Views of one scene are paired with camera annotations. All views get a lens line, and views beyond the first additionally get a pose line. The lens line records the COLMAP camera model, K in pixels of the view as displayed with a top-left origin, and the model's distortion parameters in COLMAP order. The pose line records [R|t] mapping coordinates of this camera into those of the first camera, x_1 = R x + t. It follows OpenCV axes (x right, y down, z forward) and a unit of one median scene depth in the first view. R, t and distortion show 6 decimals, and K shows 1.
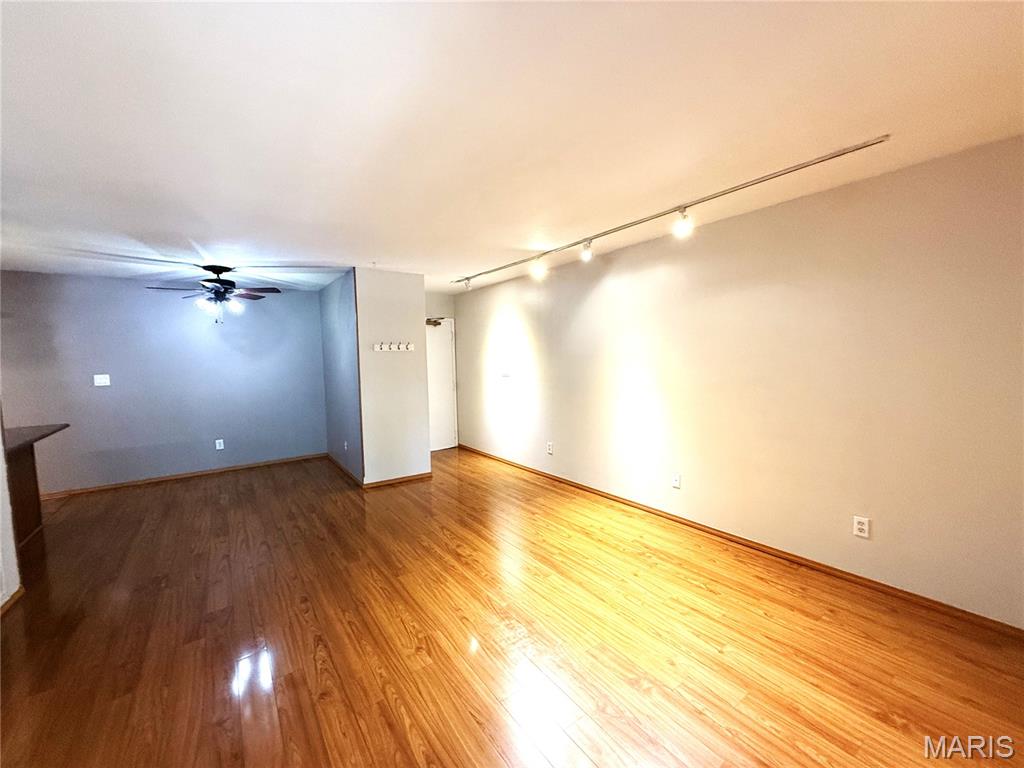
lens RADIAL K [[407.0, 0, 512.0], [0, 407.0, 384.0], [0, 0, 1]] dist [0.001726, -0.000095]
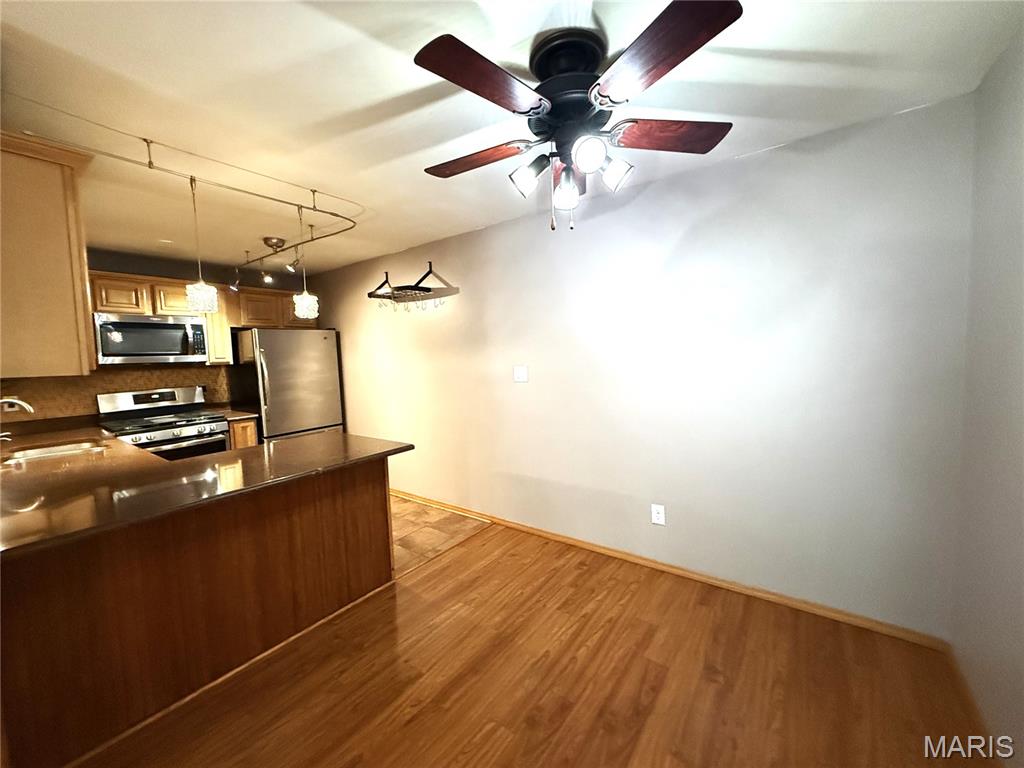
lens RADIAL K [[407.0, 0, 512.0], [0, 407.0, 384.0], [0, 0, 1]] dist [0.001726, -0.000095]
pose [[0.289798, 0.069080, -0.954592, -0.360828], [-0.034016, 0.997505, 0.061859, -0.031626], [0.956483, 0.014544, 0.291424, 0.781497]]
